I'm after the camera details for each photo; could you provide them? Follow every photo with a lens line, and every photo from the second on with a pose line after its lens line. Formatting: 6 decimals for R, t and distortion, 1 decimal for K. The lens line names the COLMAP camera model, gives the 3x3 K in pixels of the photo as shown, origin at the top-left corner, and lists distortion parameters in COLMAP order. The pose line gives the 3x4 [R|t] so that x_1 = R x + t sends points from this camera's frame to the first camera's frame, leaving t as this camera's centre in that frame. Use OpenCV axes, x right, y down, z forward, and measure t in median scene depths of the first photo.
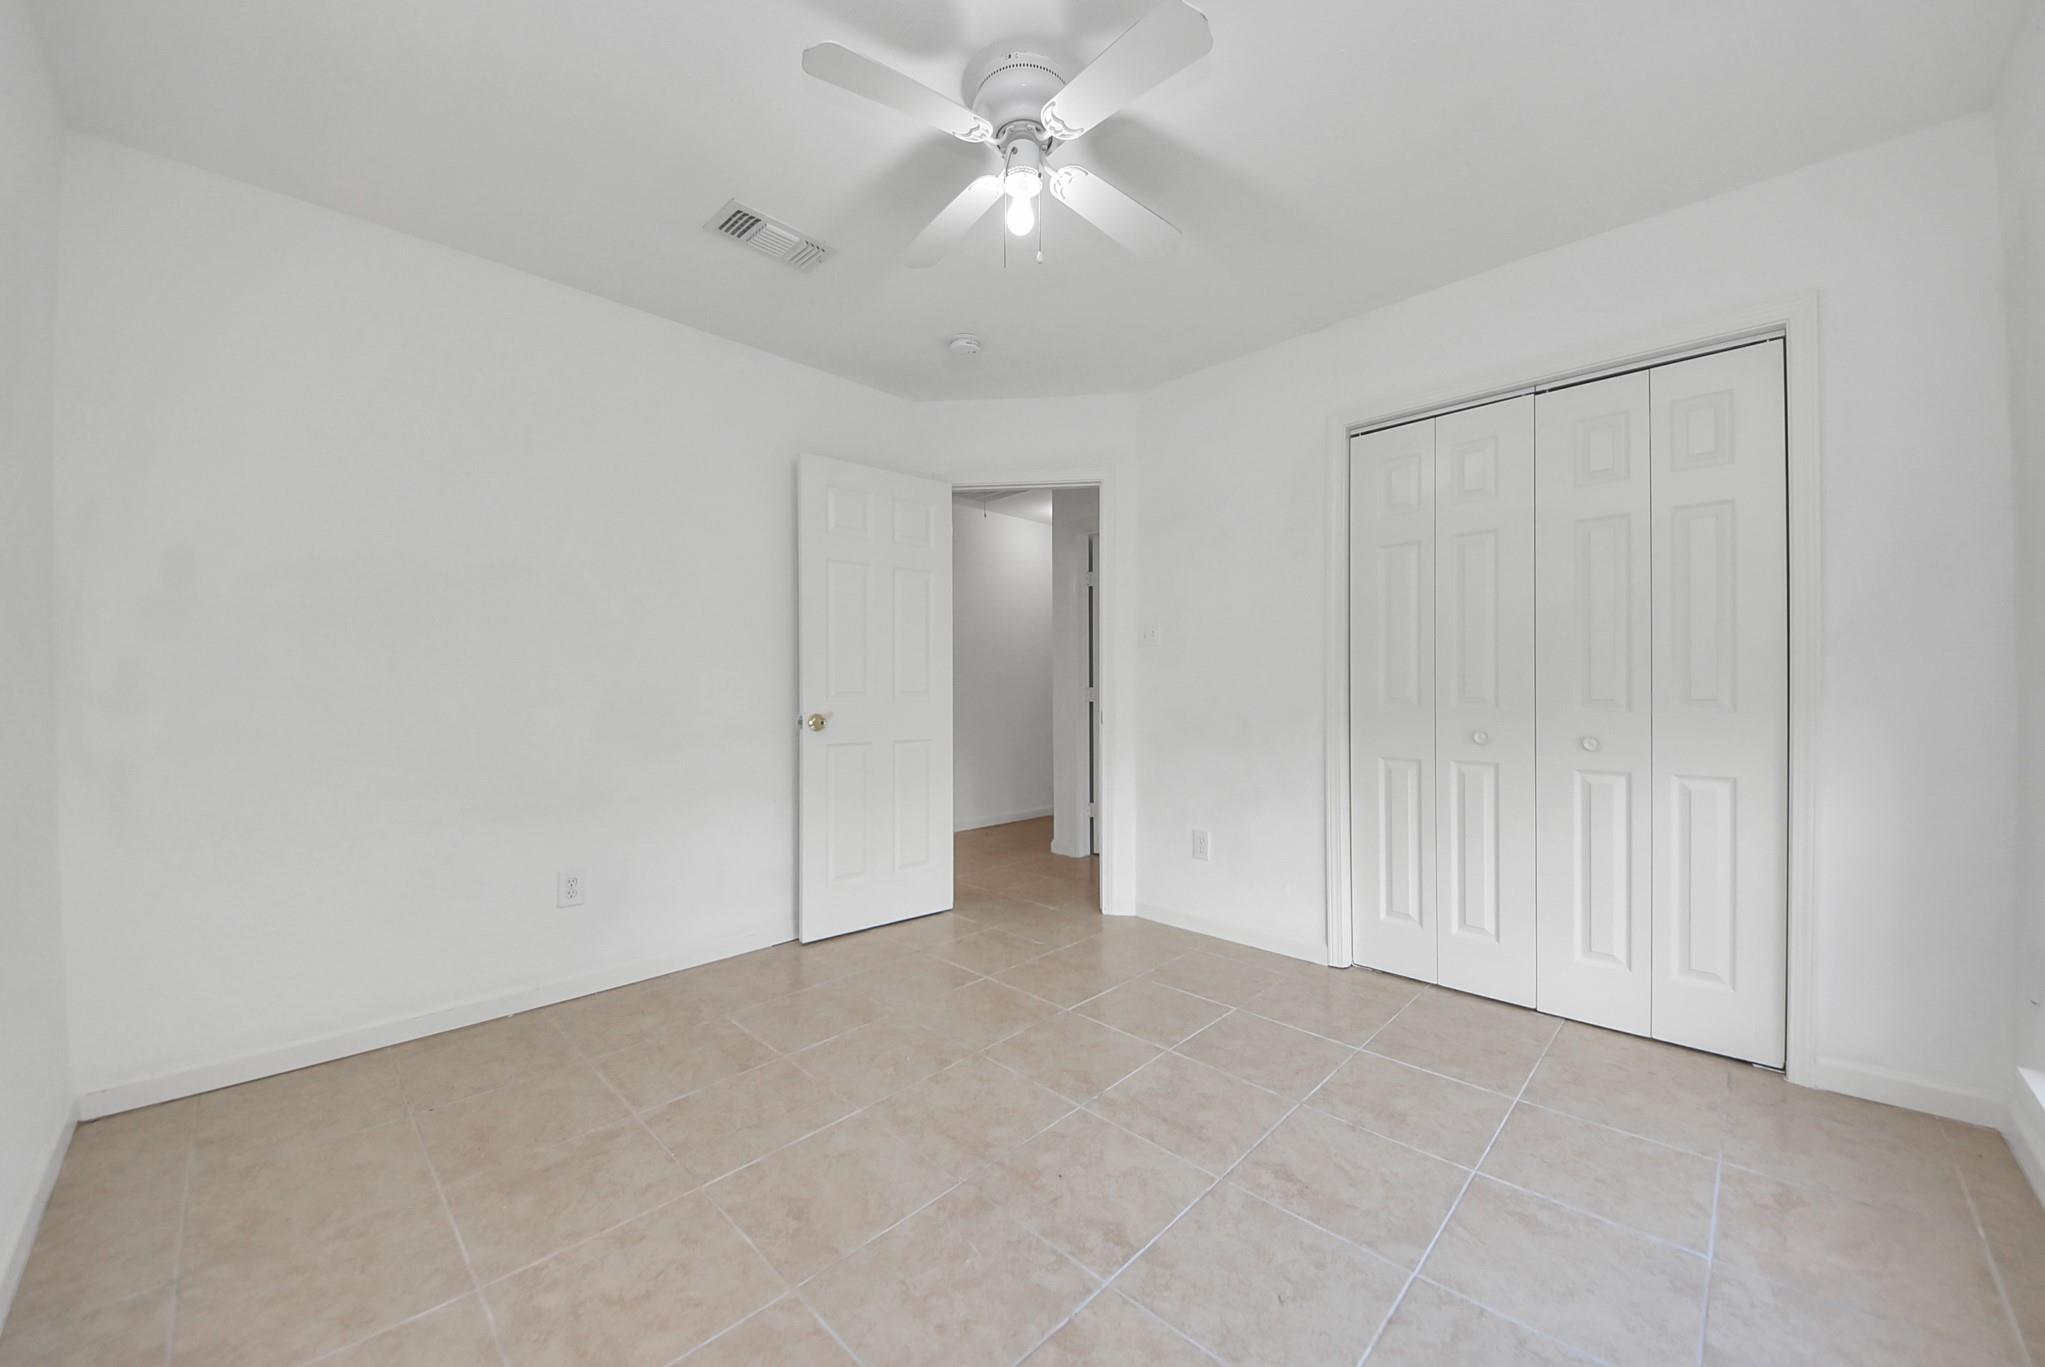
lens RADIAL K [[736.3, 0, 1041.5], [0, 736.3, 683.1], [0, 0, 1]] dist [0.020259, -0.015978]
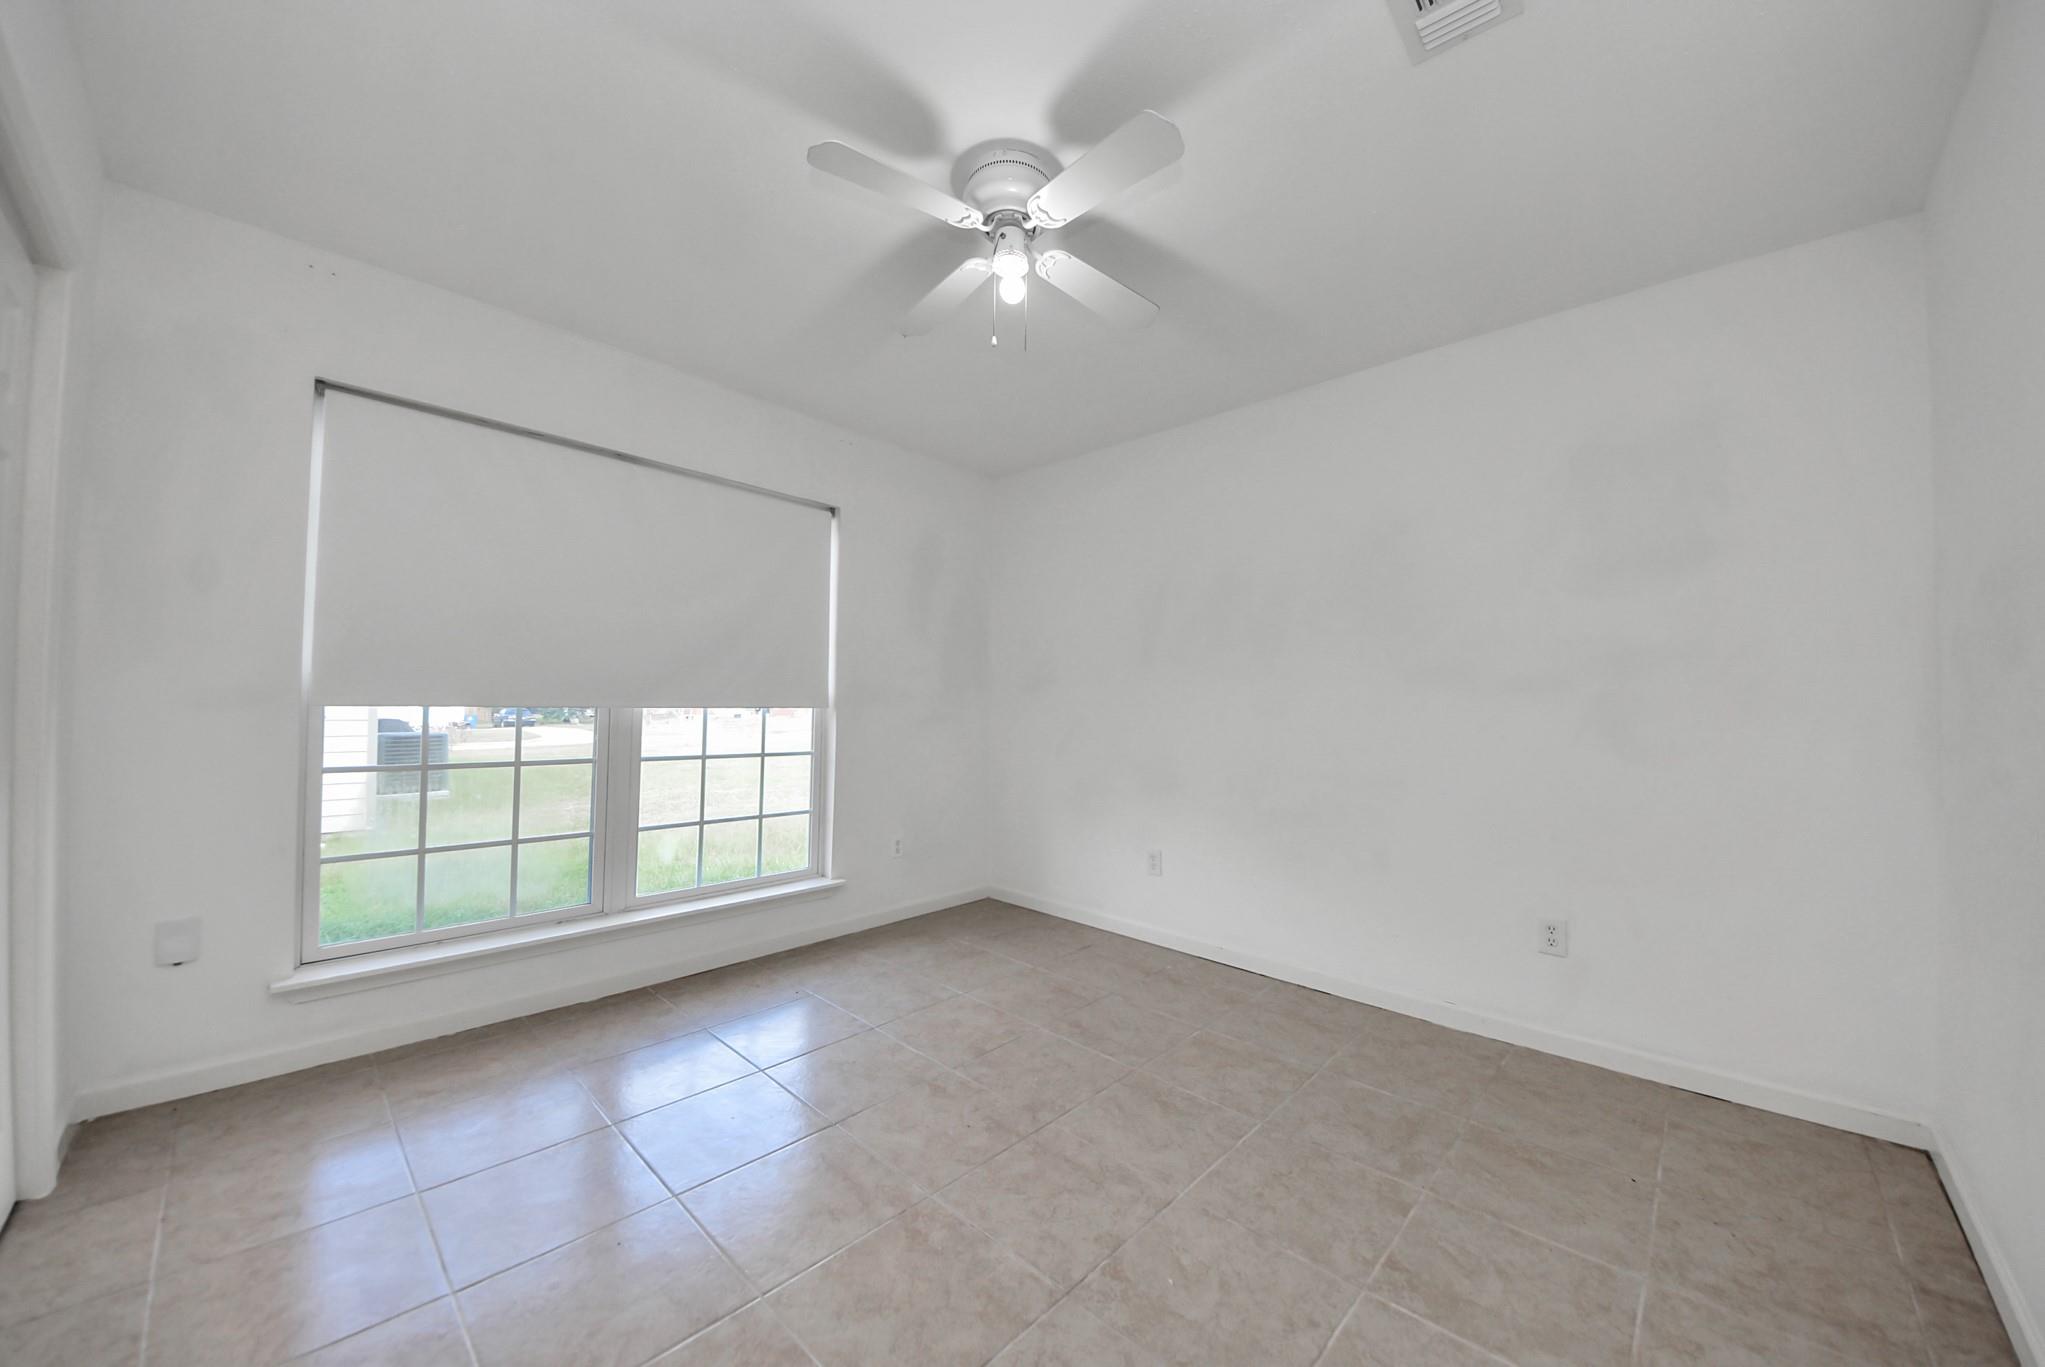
lens RADIAL K [[736.3, 0, 1041.5], [0, 736.3, 683.1], [0, 0, 1]] dist [0.020259, -0.015978]
pose [[-0.999808, -0.011408, -0.015905, -0.061829], [-0.010774, 0.999165, -0.039409, 0.001331], [0.016341, -0.039230, -0.999097, 2.124746]]
